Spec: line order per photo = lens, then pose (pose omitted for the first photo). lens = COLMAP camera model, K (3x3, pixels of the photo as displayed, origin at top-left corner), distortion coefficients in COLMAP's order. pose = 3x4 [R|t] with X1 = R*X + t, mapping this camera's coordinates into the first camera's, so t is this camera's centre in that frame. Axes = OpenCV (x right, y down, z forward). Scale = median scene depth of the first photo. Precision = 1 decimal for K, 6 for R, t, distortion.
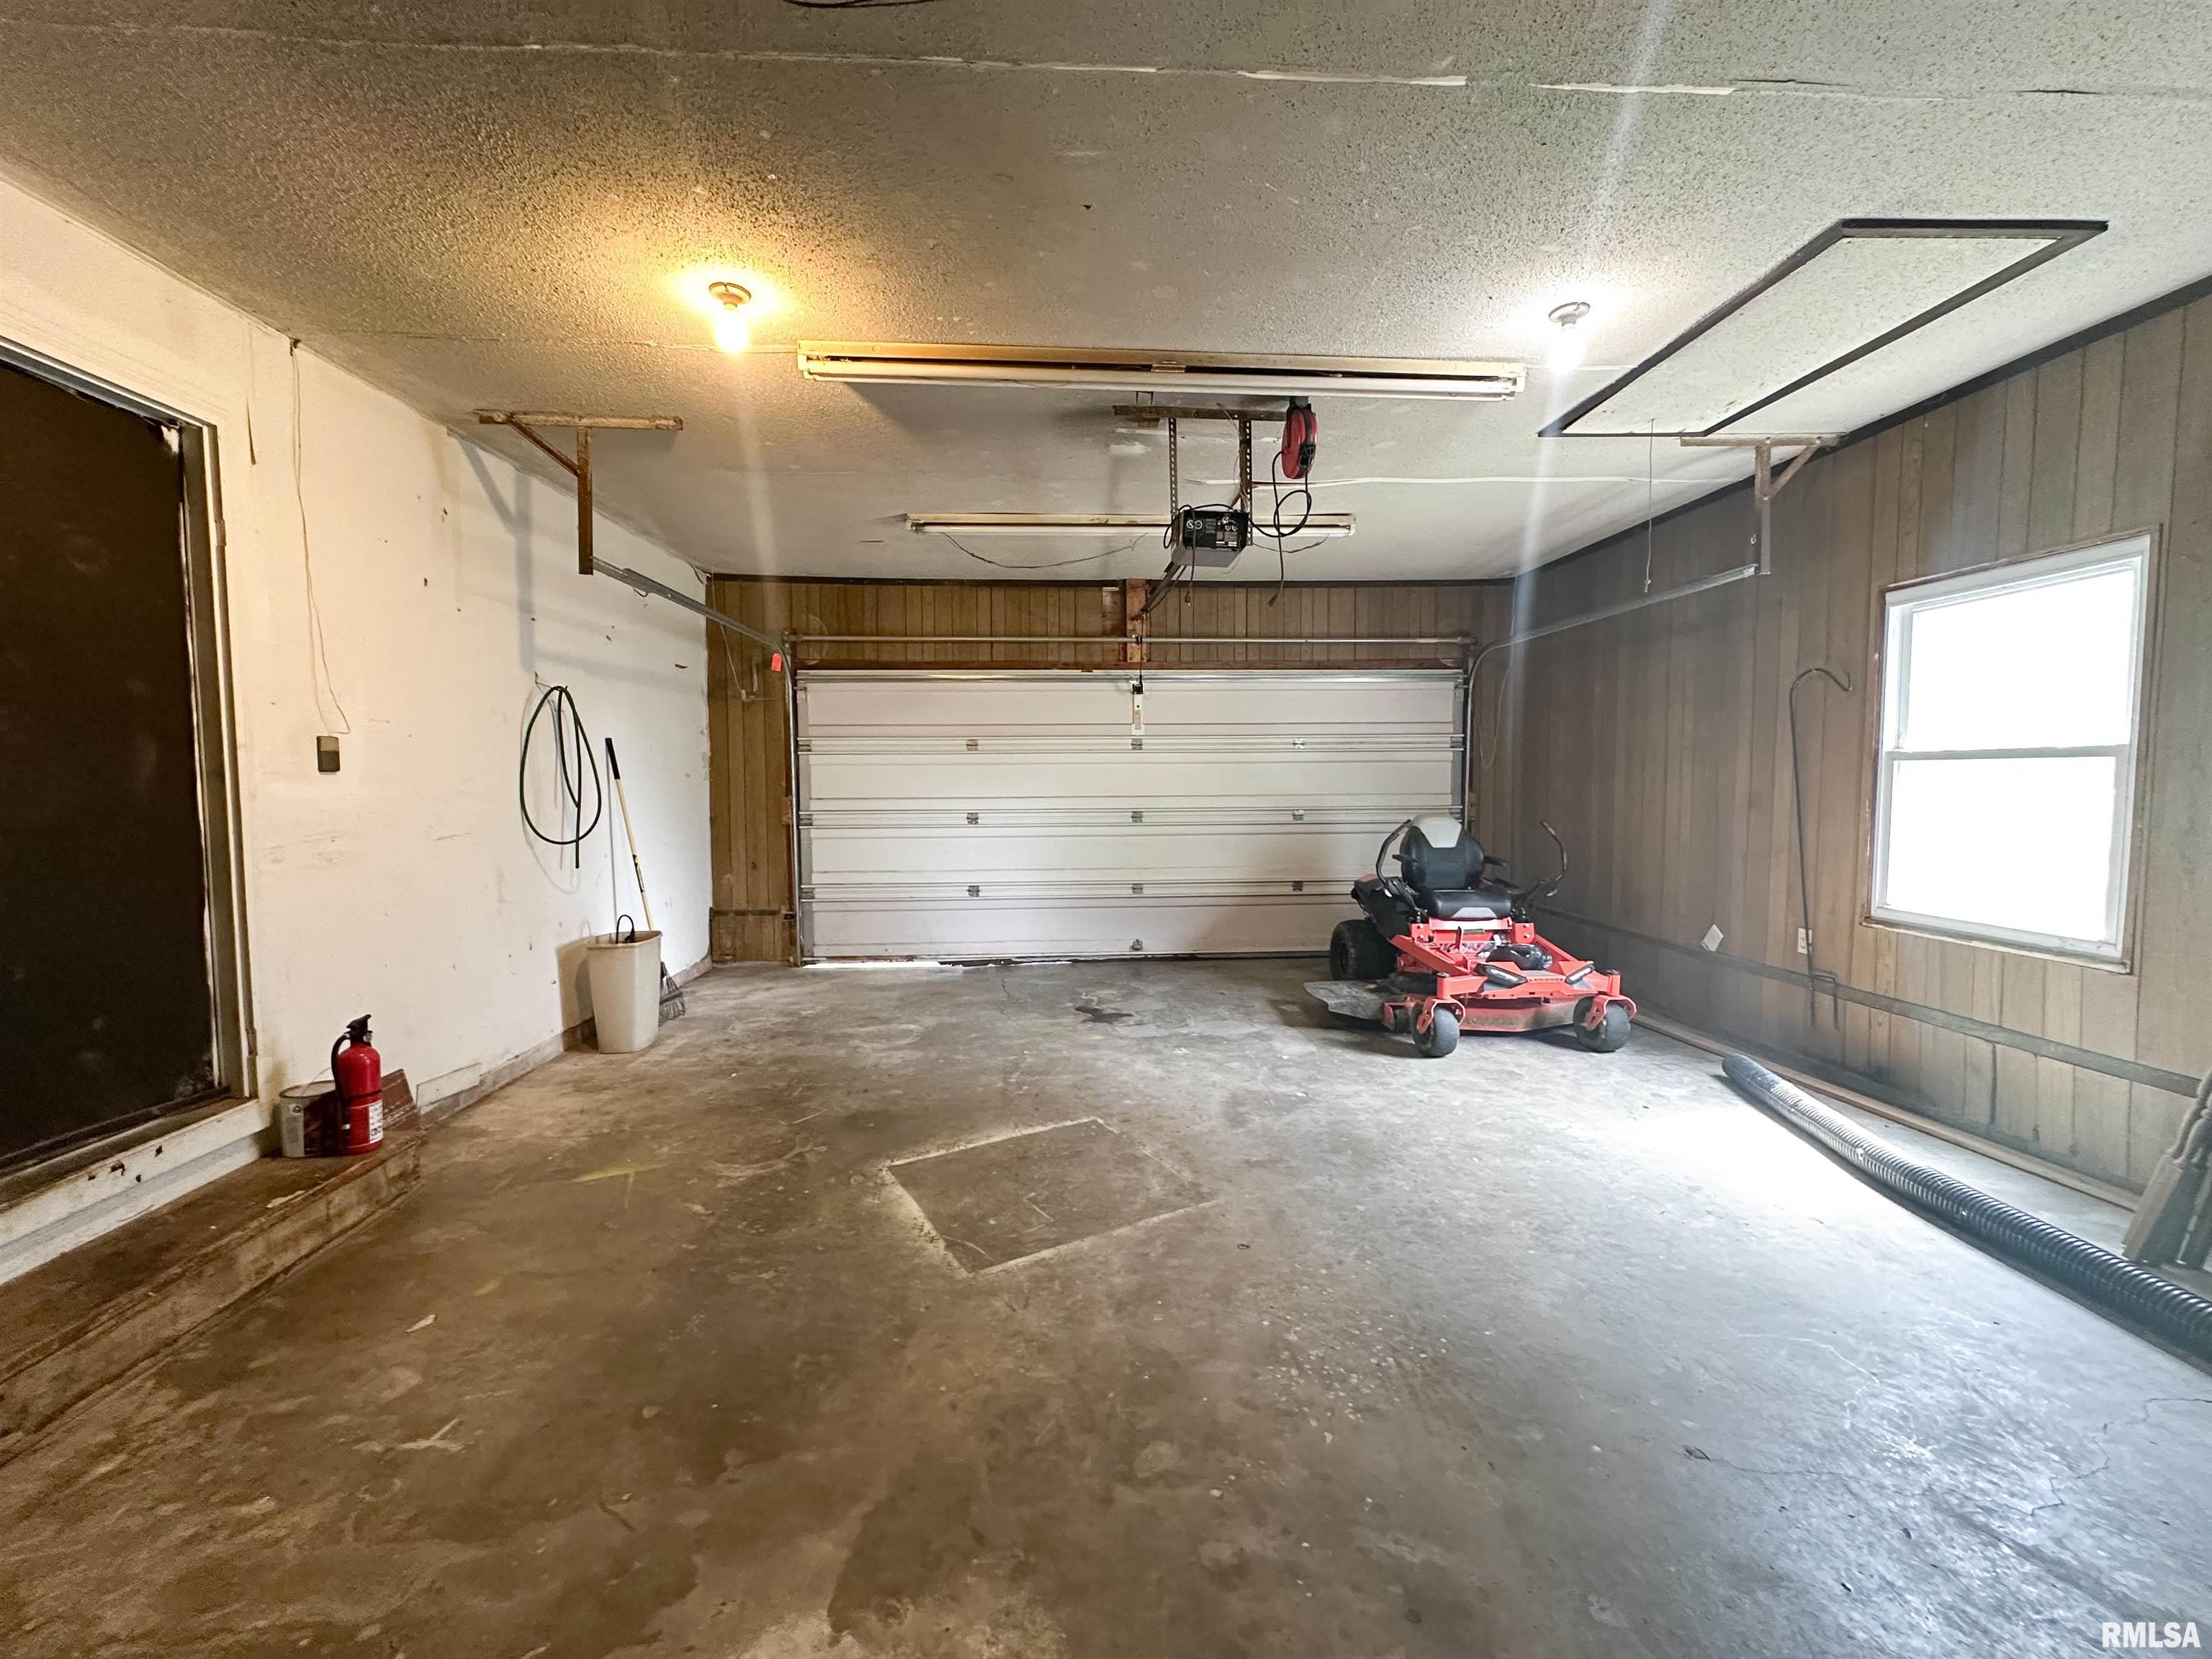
lens RADIAL K [[887.8, 0, 1106.6], [0, 887.8, 829.2], [0, 0, 1]] dist [-0.001908, -0.000278]
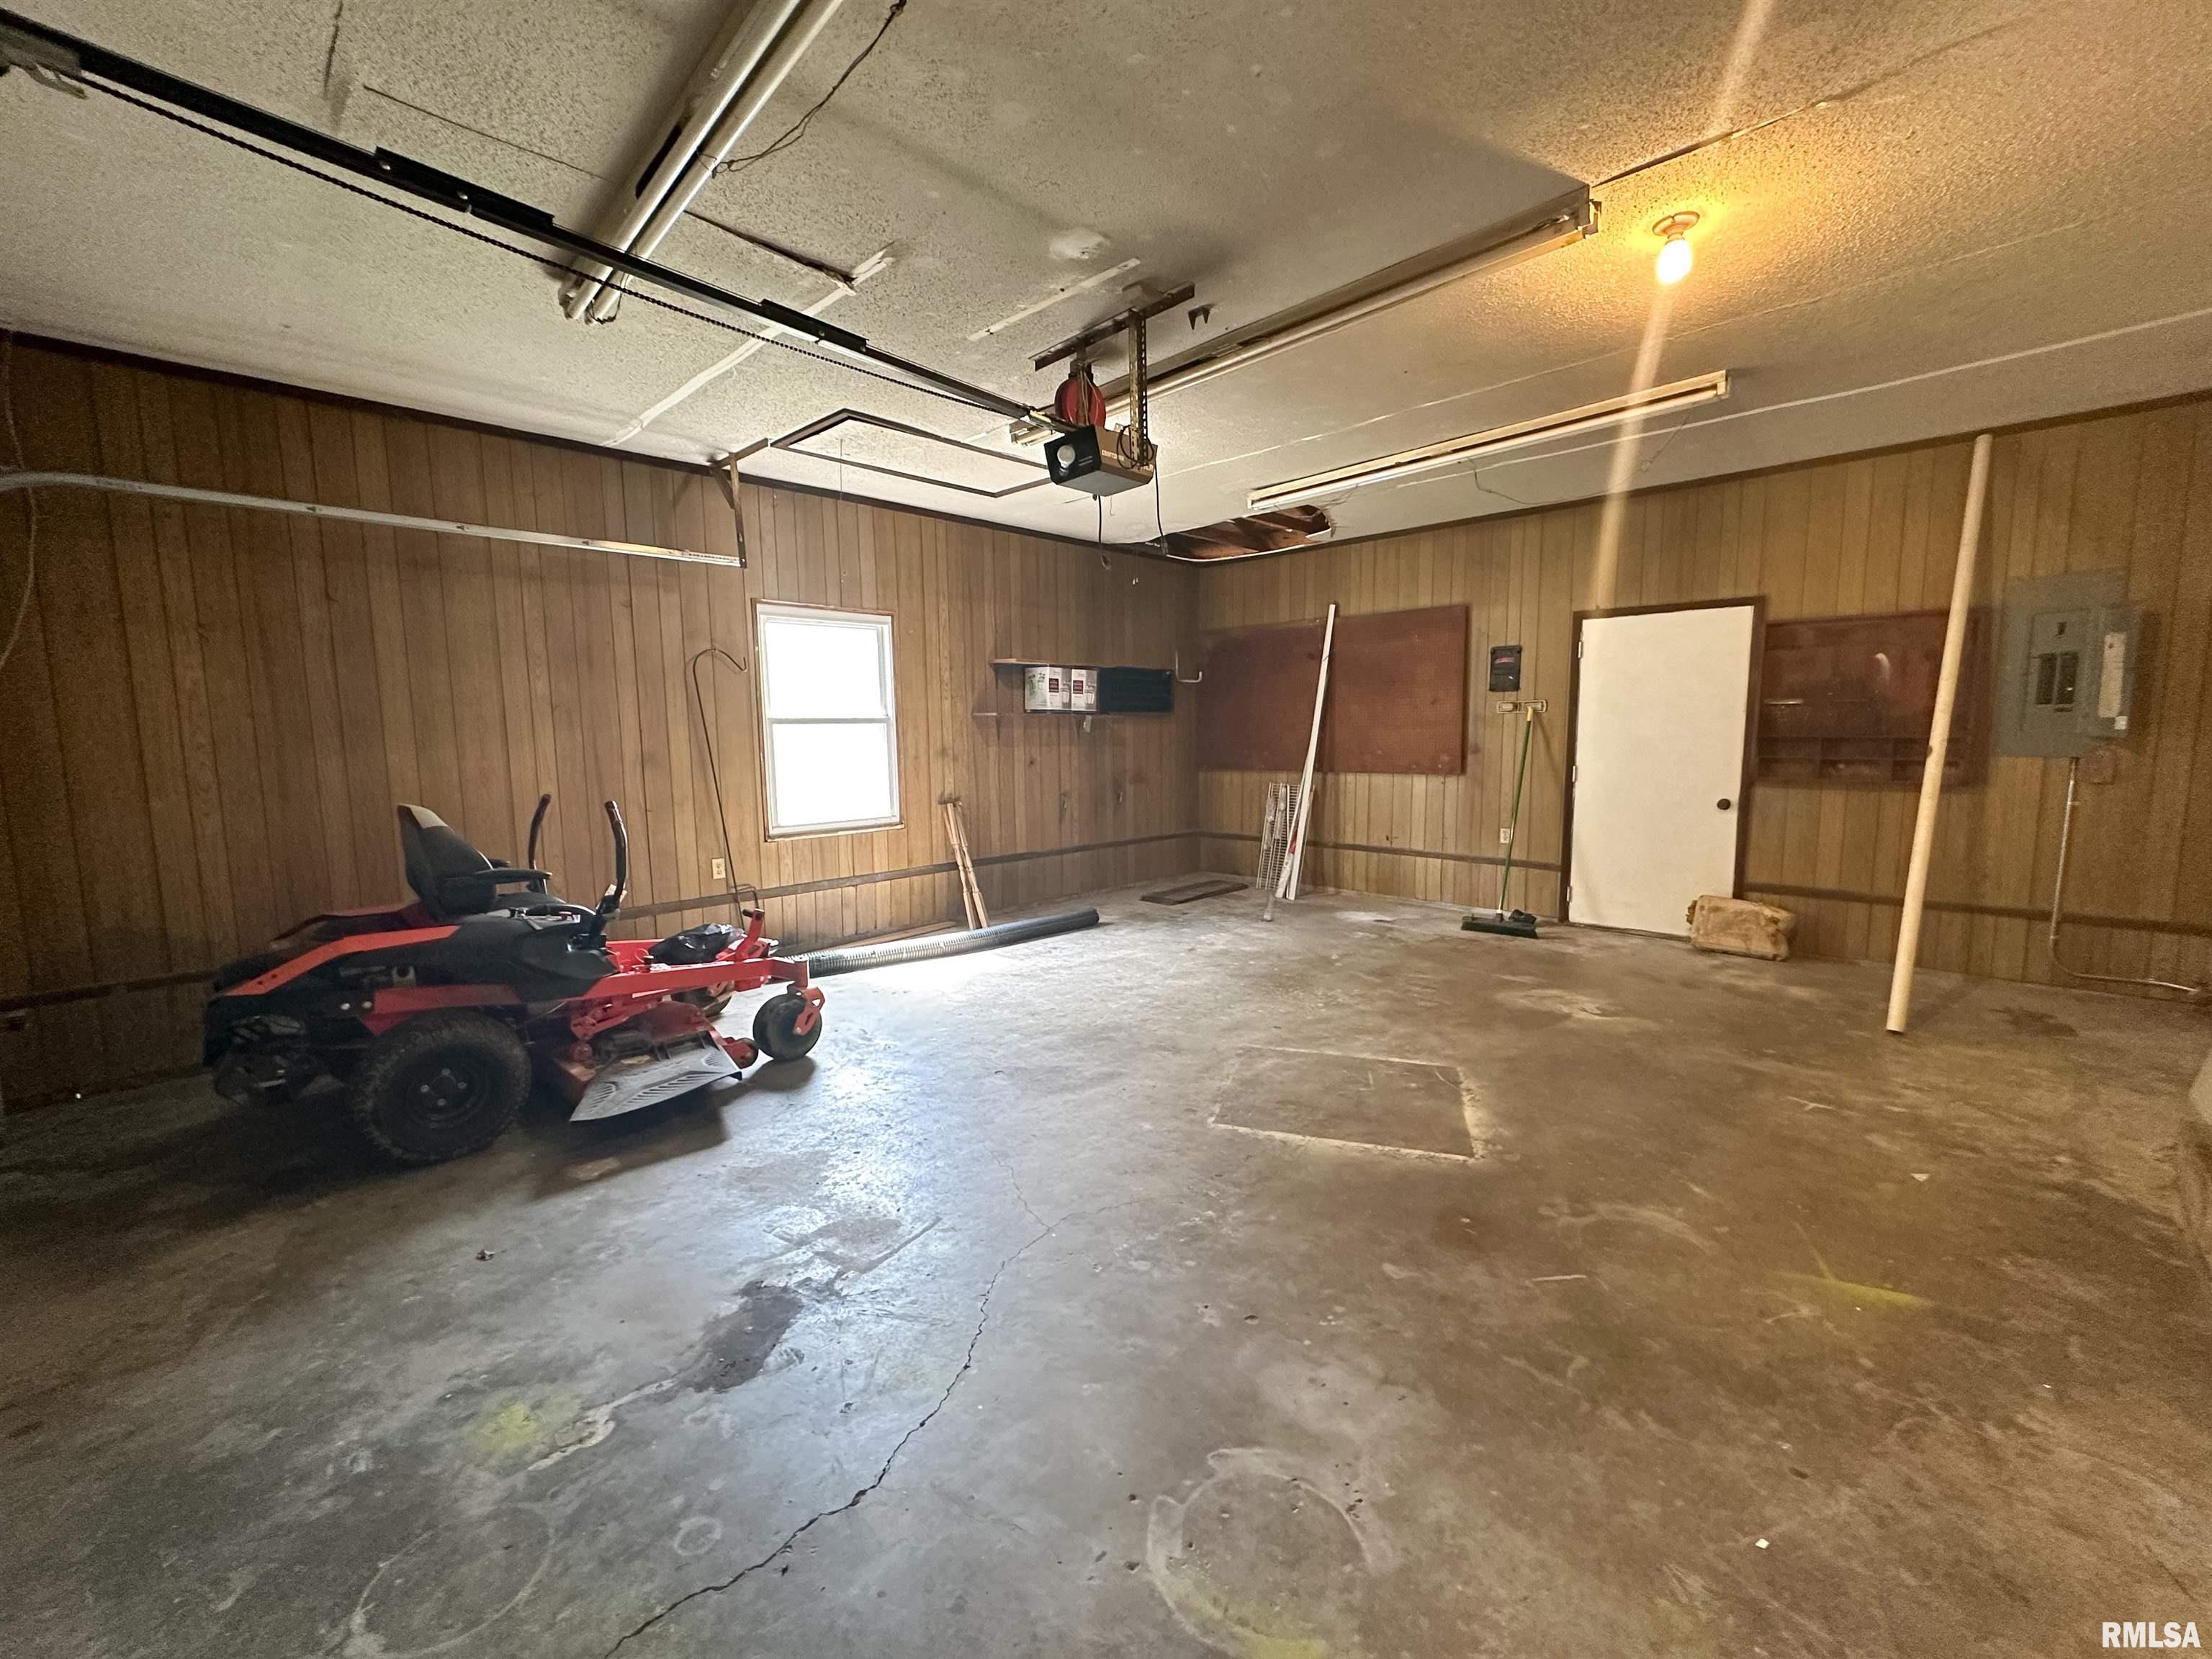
lens RADIAL K [[887.8, 0, 1102.9], [0, 887.8, 830.0], [0, 0, 1]] dist [-0.001908, -0.000278]
pose [[-0.671727, -0.070127, 0.737472, -0.644593], [0.062284, 0.986638, 0.150552, -0.106759], [-0.738176, 0.147062, -0.658384, 1.851146]]
